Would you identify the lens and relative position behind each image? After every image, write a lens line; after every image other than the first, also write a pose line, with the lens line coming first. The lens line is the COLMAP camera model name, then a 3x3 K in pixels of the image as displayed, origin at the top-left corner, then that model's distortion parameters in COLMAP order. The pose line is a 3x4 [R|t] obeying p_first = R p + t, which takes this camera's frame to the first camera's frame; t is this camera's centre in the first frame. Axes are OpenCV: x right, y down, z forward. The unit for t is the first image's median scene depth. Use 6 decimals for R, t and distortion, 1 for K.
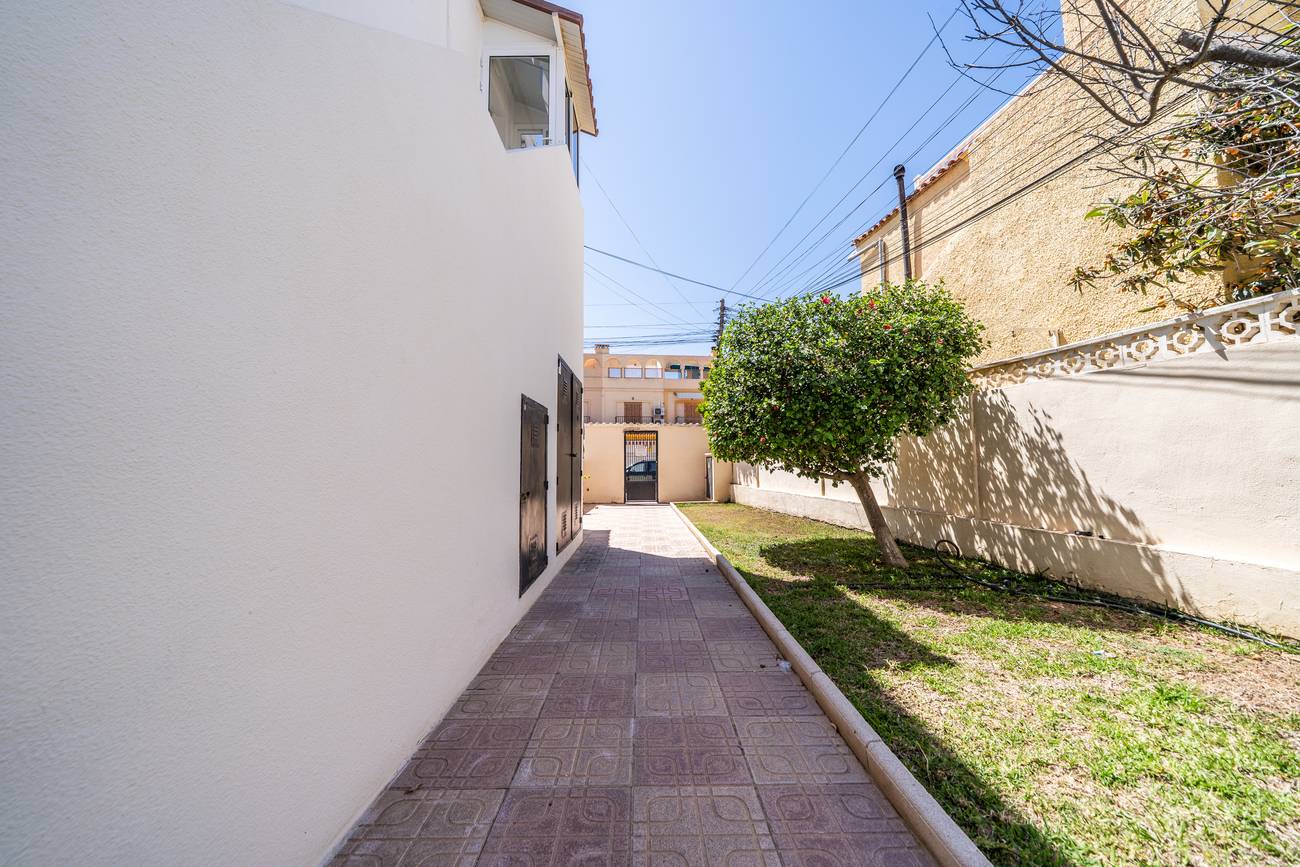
lens RADIAL K [[453.6, 0, 650.0], [0, 453.6, 433.5], [0, 0, 1]] dist [-0.000561, -0.000015]
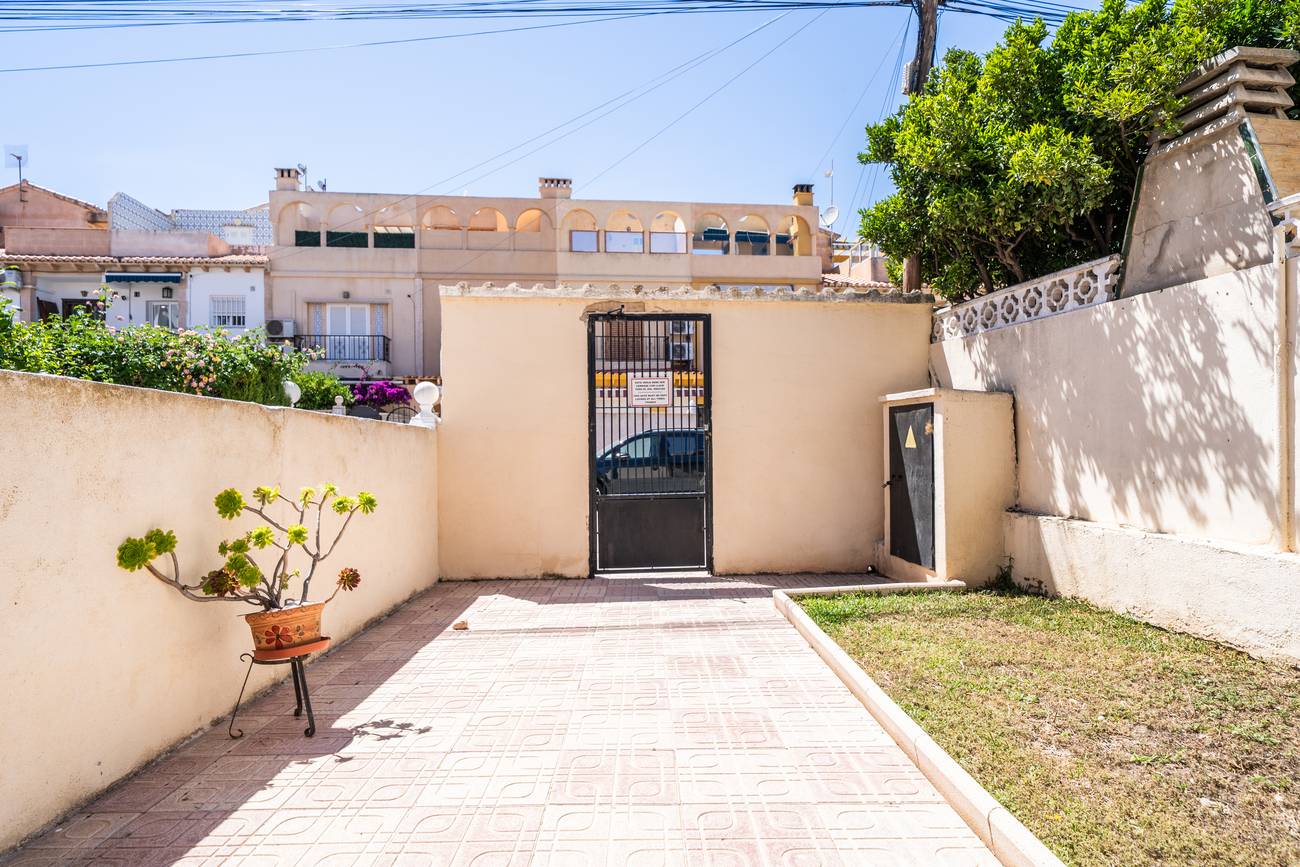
lens RADIAL K [[453.6, 0, 650.0], [0, 453.6, 433.5], [0, 0, 1]] dist [-0.000561, -0.000015]
pose [[0.999940, -0.004056, 0.010206, -0.021978], [0.003603, 0.999023, 0.044038, 0.053746], [-0.010375, -0.043998, 0.998978, 0.720081]]
